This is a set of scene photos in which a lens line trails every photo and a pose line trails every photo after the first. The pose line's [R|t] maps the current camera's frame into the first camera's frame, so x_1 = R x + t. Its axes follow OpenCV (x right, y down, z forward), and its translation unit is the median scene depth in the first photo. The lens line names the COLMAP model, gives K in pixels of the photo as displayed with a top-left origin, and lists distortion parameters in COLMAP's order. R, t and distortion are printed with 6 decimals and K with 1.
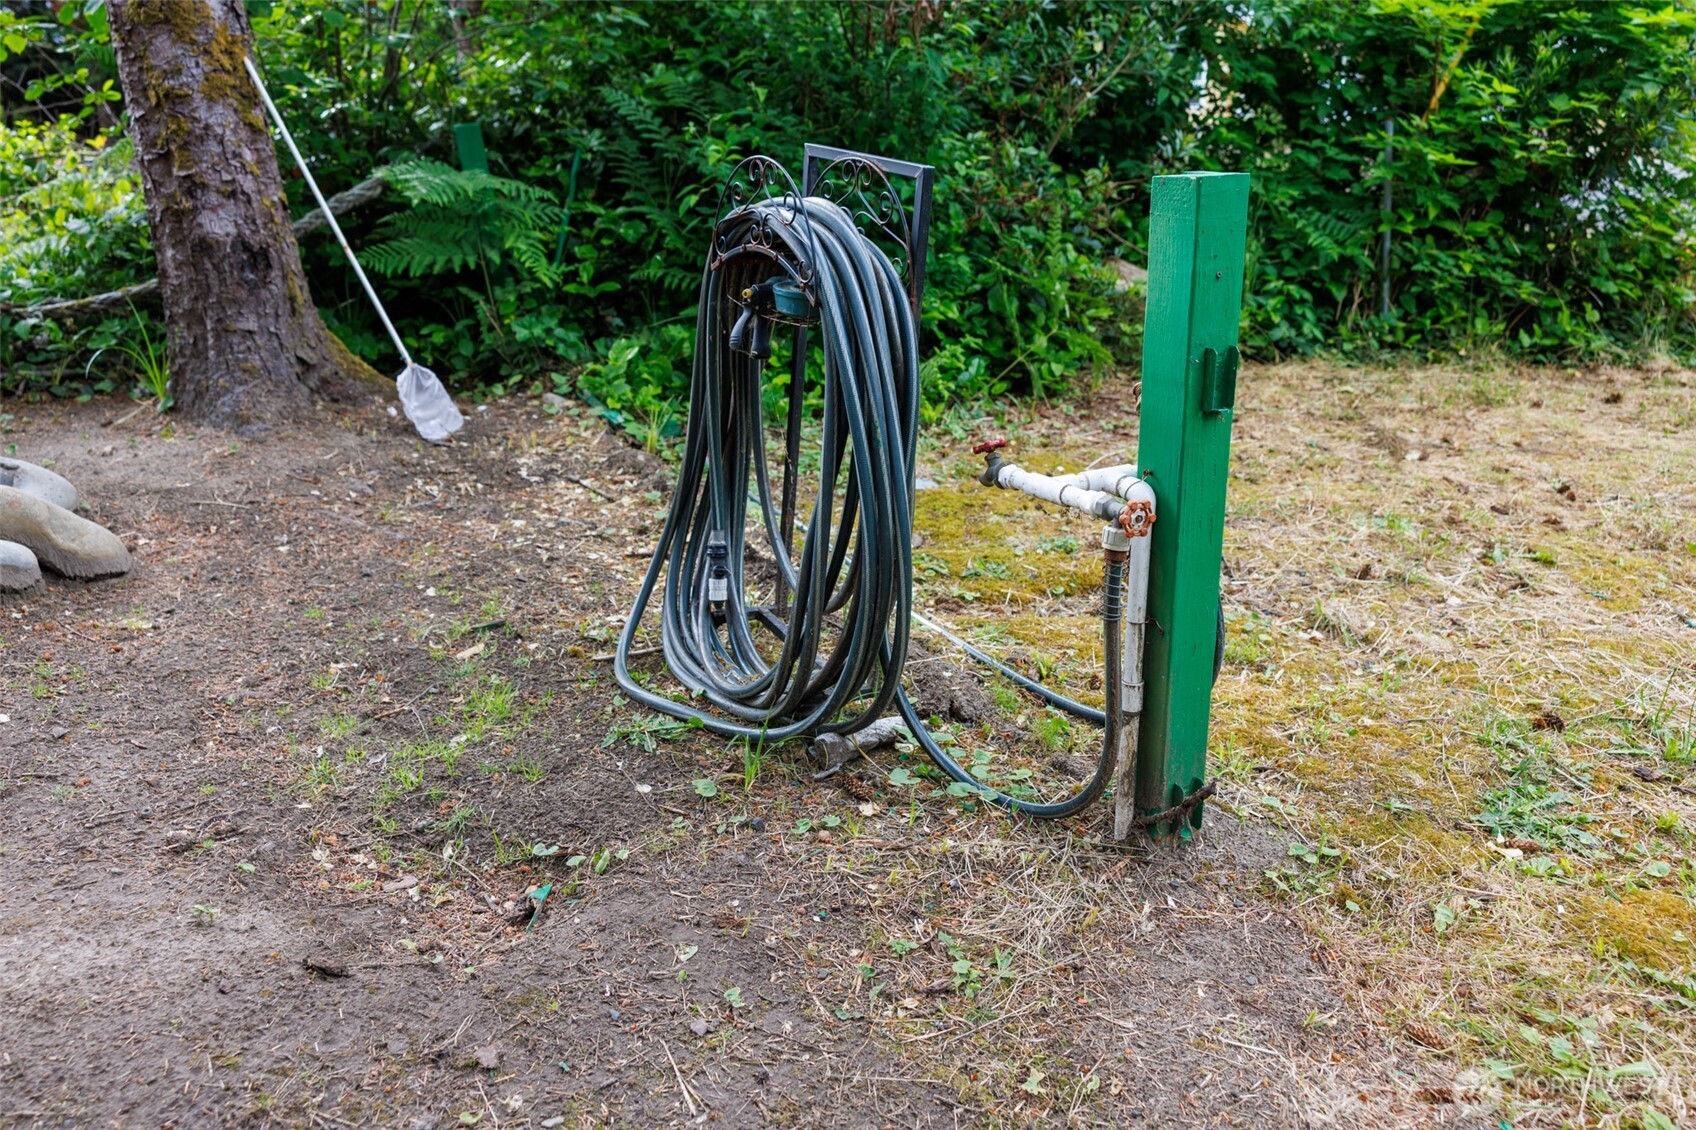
lens RADIAL K [[1325.8, 0, 849.8], [0, 1325.8, 565.1], [0, 0, 1]] dist [-0.001609, 0.011872]
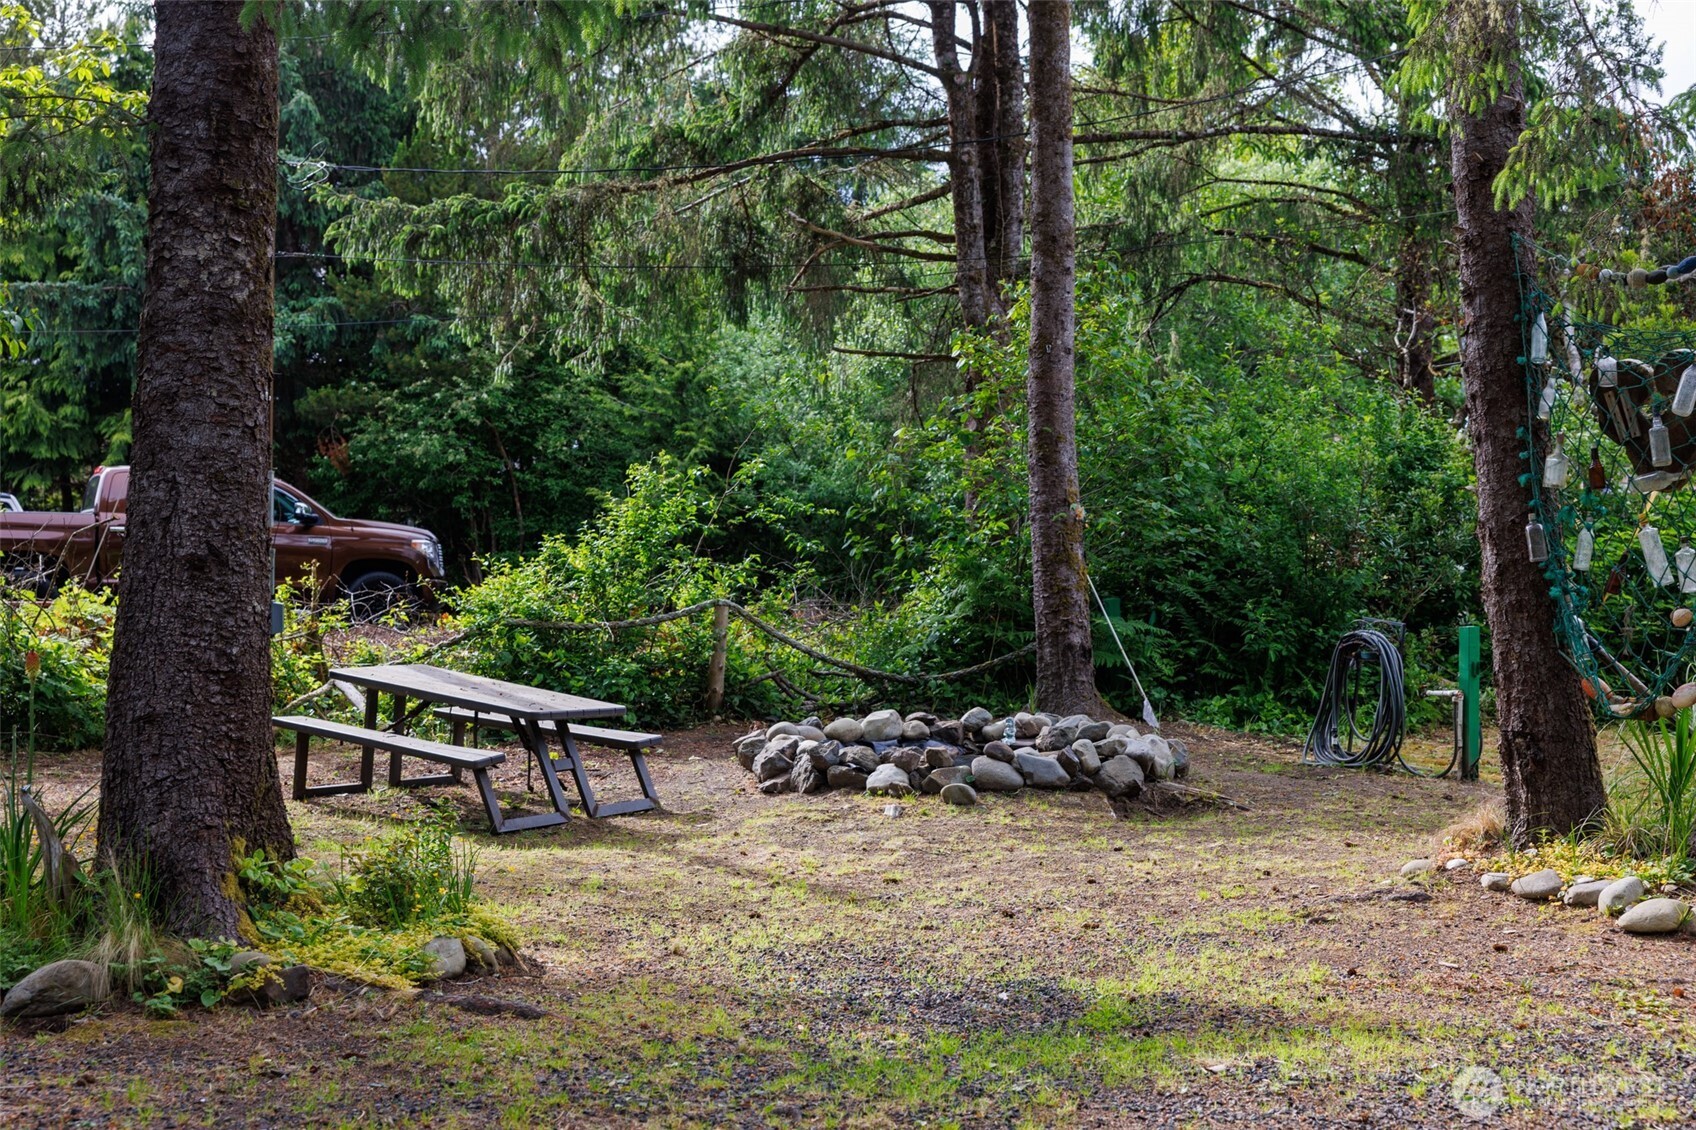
lens RADIAL K [[2341.3, 0, 847.5], [0, 2341.3, 565.6], [0, 0, 1]] dist [-0.005317, 0.000000]
pose [[0.999084, 0.028867, -0.031589, -1.386580], [-0.037314, 0.949055, -0.312893, 1.792236], [0.020947, 0.313786, 0.949263, -5.748954]]
